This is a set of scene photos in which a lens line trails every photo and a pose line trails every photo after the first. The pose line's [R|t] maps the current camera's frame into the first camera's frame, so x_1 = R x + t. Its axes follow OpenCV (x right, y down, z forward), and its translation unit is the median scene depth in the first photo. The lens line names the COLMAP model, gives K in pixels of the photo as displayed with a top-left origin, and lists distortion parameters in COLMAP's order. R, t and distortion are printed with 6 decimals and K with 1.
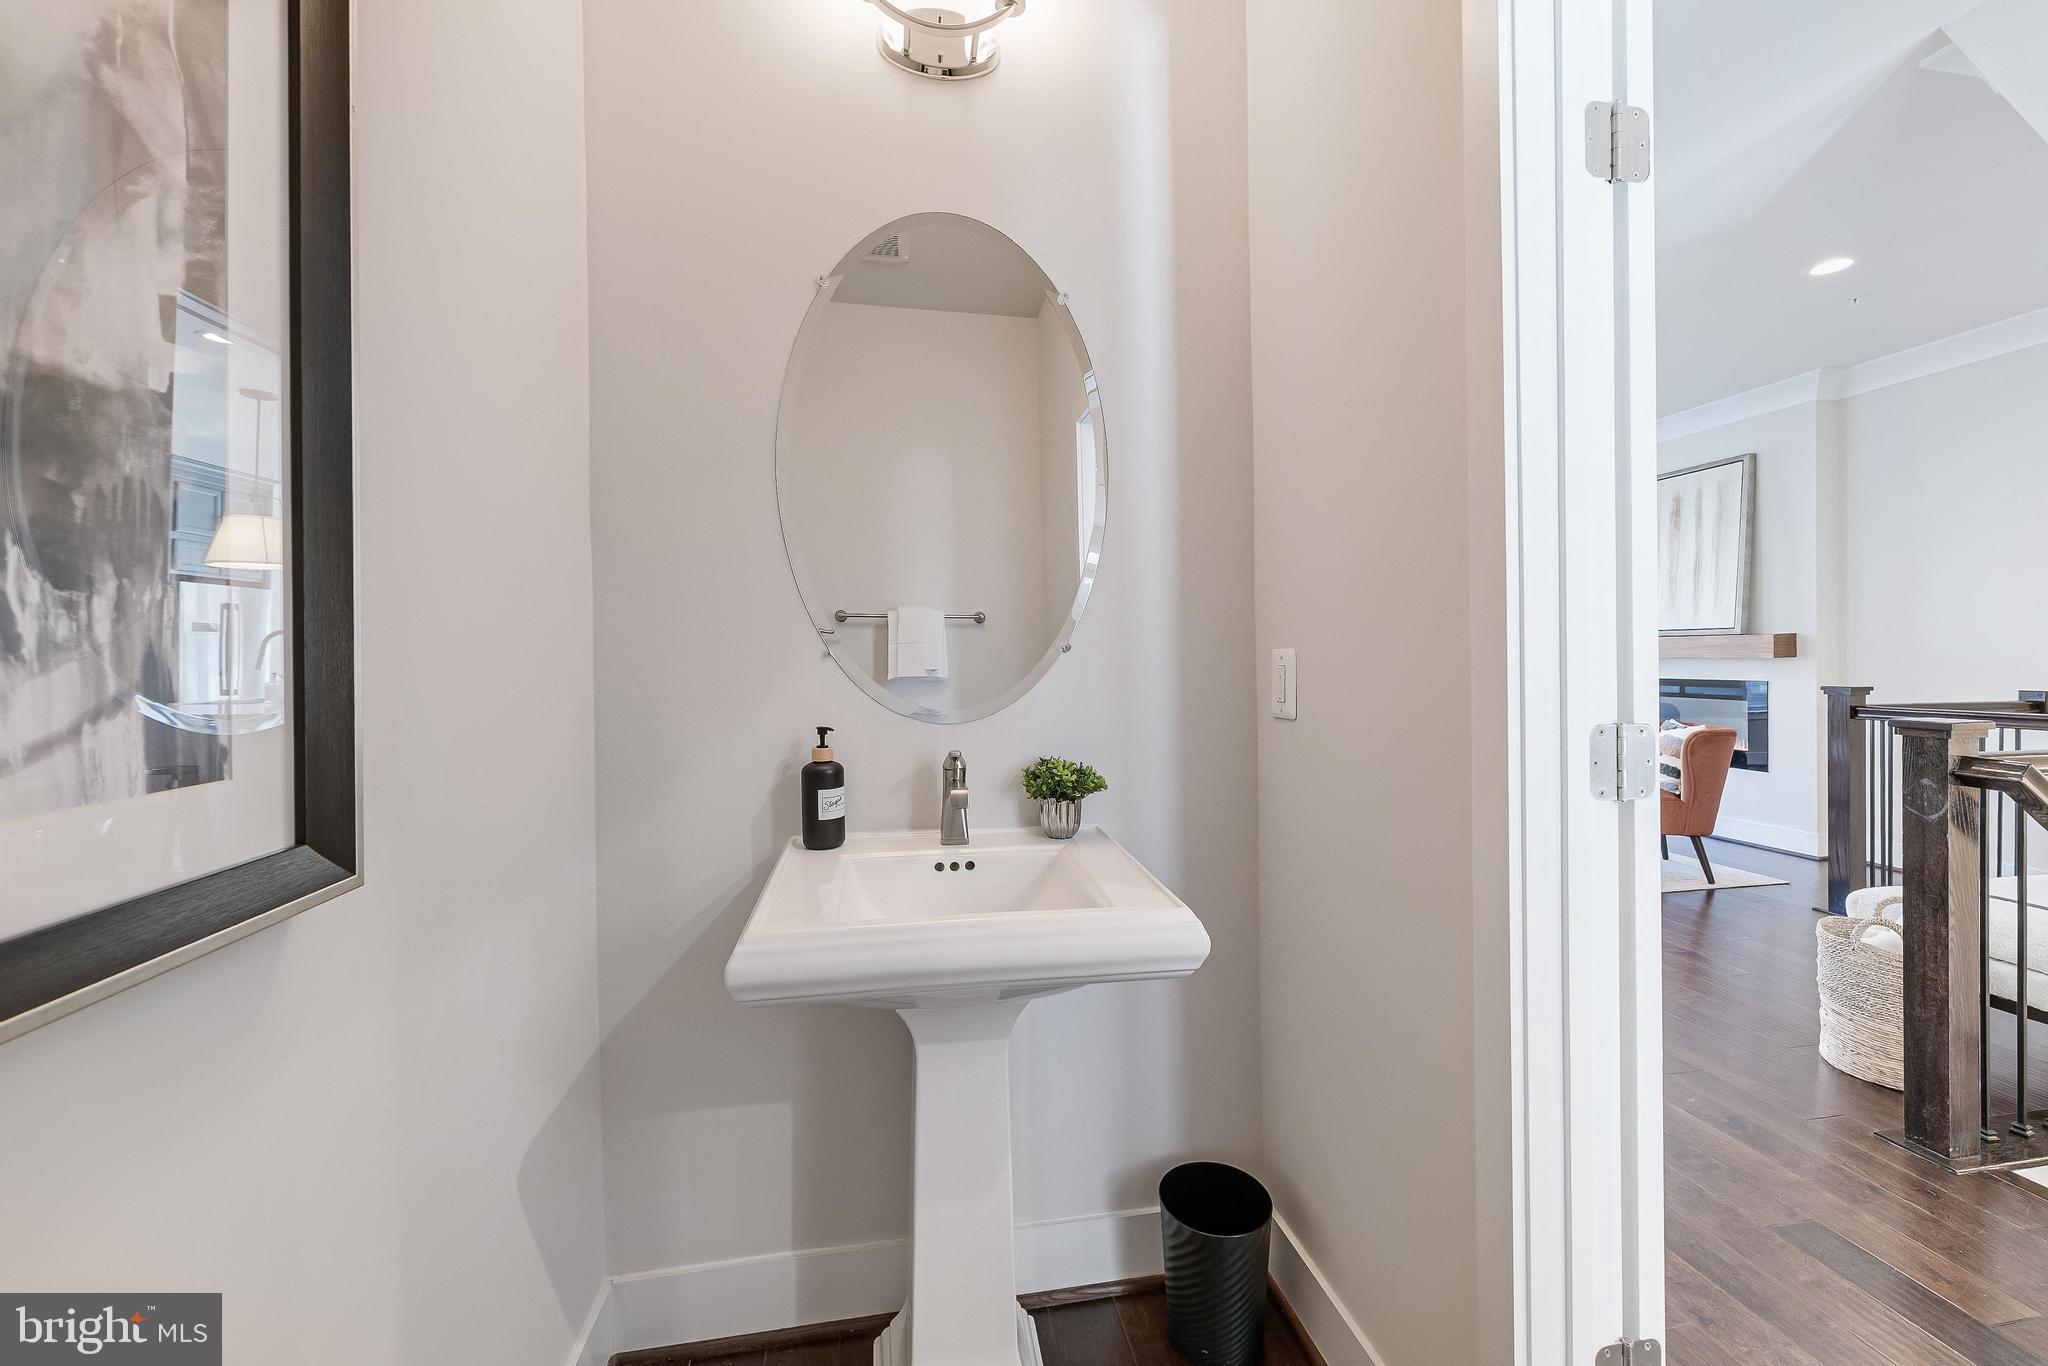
lens RADIAL K [[822.7, 0, 1026.2], [0, 822.7, 660.7], [0, 0, 1]] dist [0.001202, 0.000019]
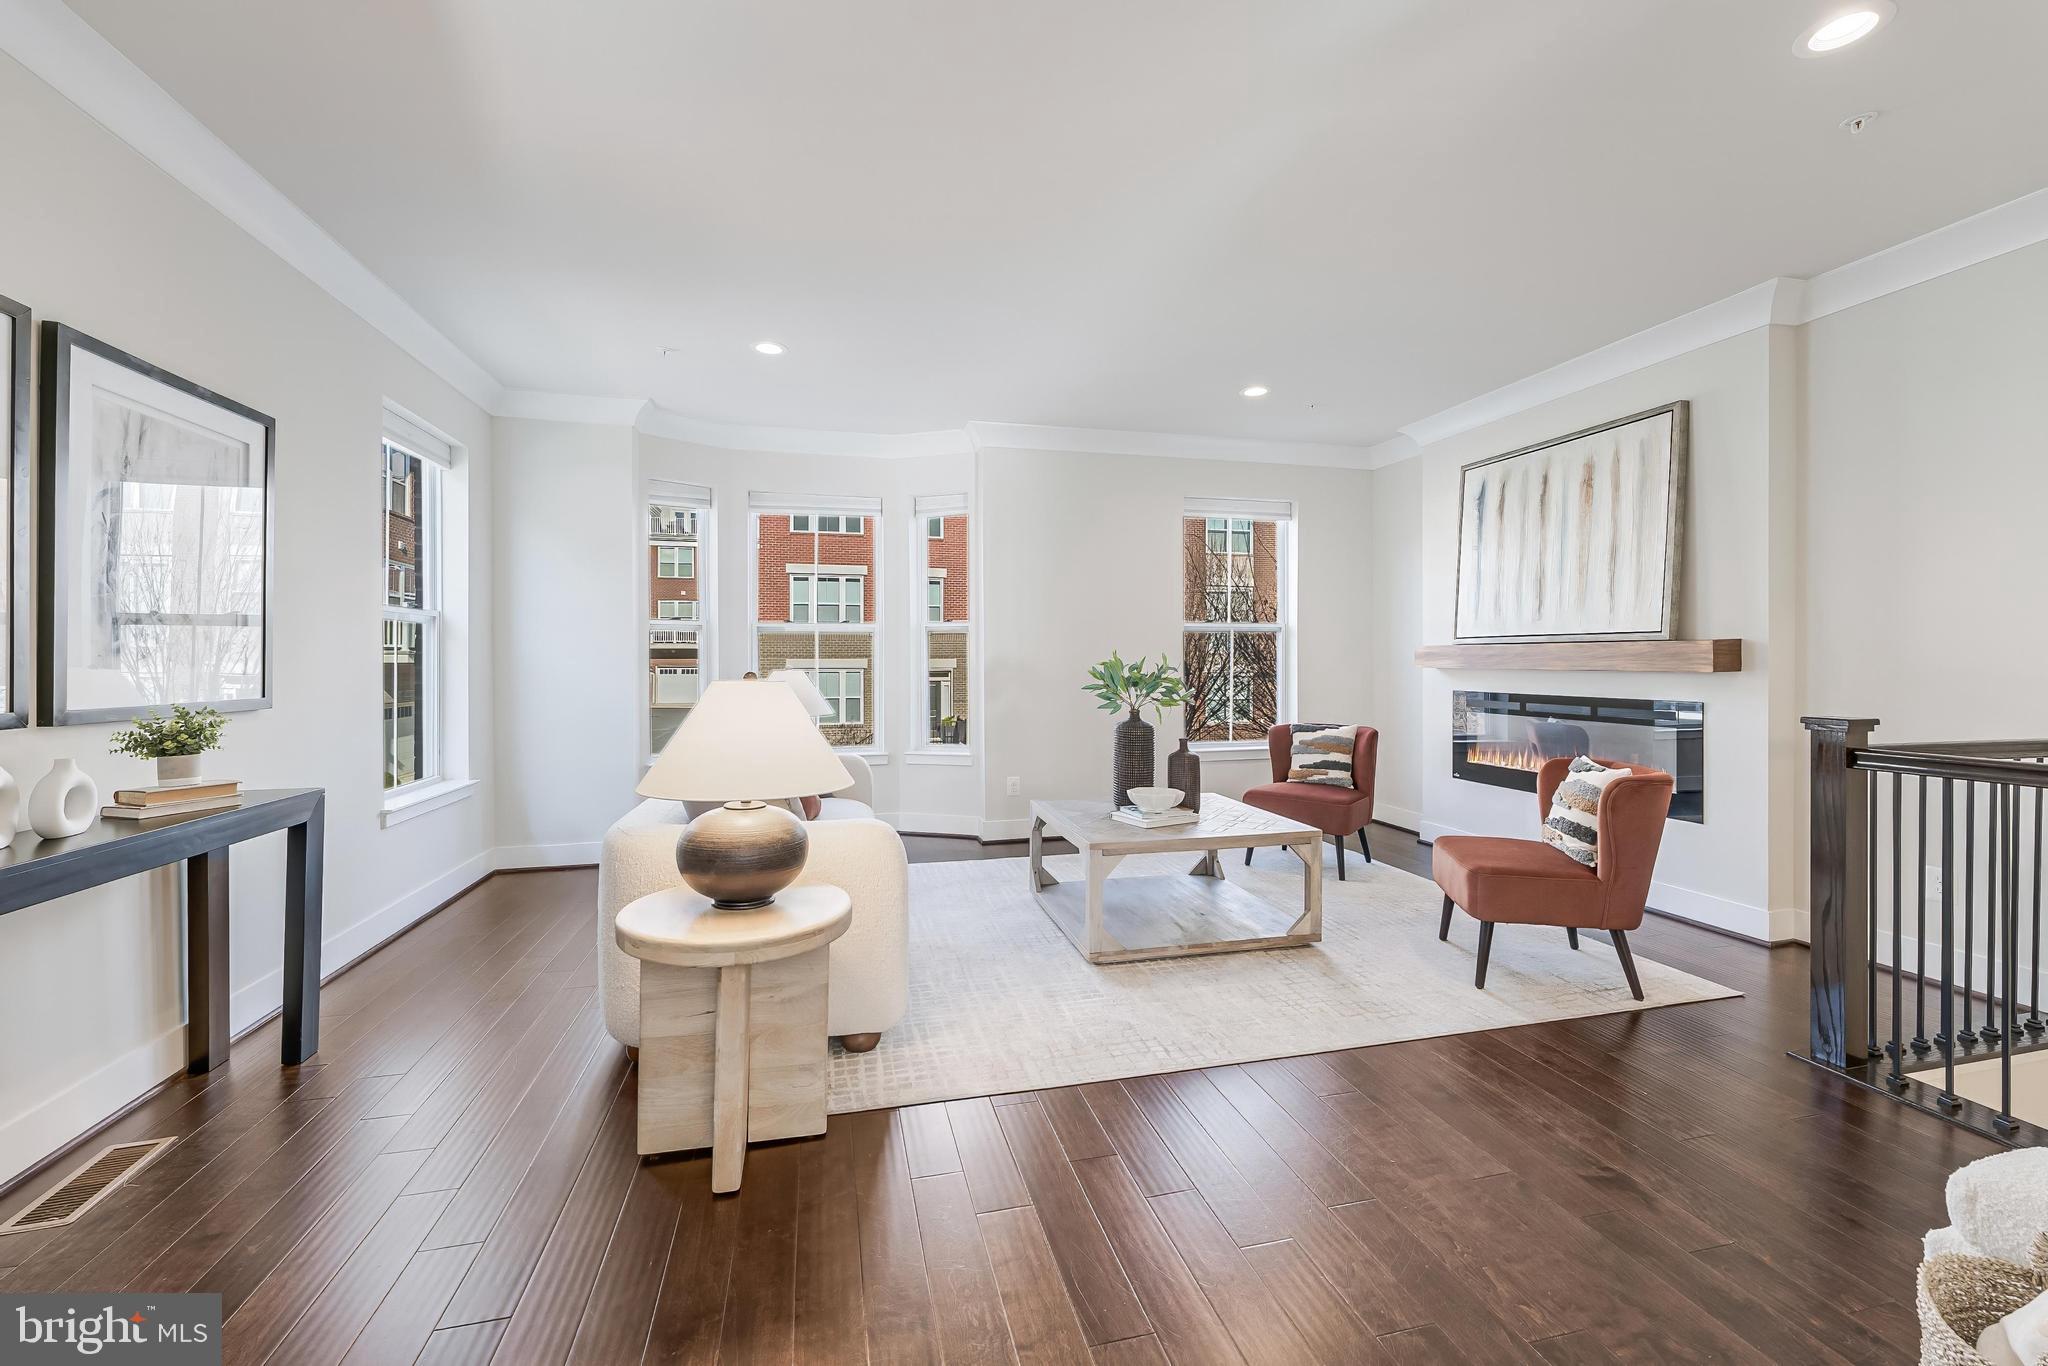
lens RADIAL K [[822.7, 0, 1026.2], [0, 822.7, 660.7], [0, 0, 1]] dist [0.001202, 0.000019]
pose [[0.996787, 0.007128, 0.079784, 0.233601], [-0.006735, 0.999964, -0.005199, -0.005394], [-0.079818, 0.004645, 0.996799, 0.312630]]
